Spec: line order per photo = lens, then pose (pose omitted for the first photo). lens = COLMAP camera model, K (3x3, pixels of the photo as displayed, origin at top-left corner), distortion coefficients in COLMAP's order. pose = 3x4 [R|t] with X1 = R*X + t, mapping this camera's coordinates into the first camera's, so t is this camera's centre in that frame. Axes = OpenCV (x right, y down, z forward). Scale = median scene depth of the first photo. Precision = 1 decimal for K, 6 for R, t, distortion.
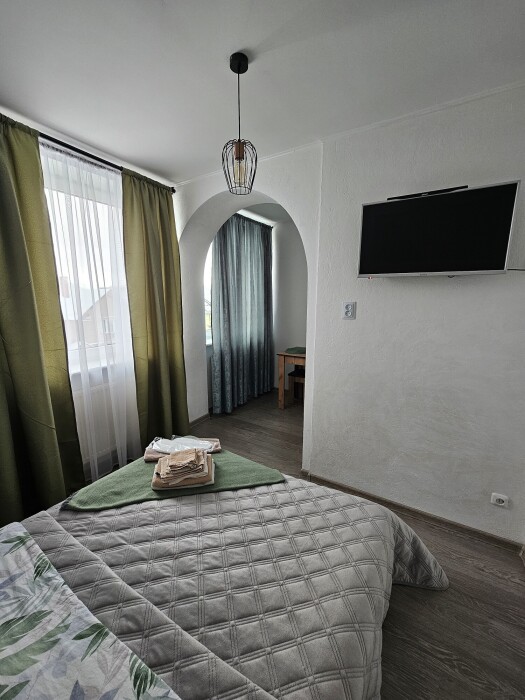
lens RADIAL K [[285.8, 0, 263.1], [0, 285.8, 350.6], [0, 0, 1]] dist [-0.001221, 0.000023]
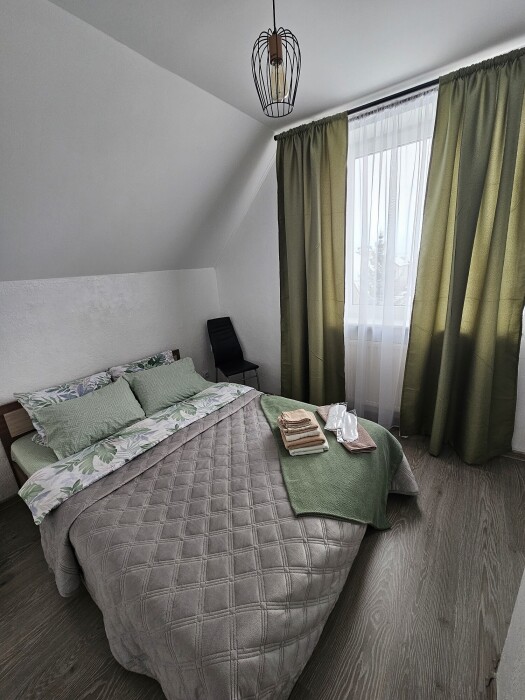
lens RADIAL K [[285.8, 0, 263.4], [0, 285.8, 352.3], [0, 0, 1]] dist [-0.001221, 0.000023]
pose [[-0.082805, 0.289260, -0.953662, 0.579032], [-0.121595, 0.946866, 0.297757, -0.128176], [0.989120, 0.140617, -0.043233, 0.774882]]
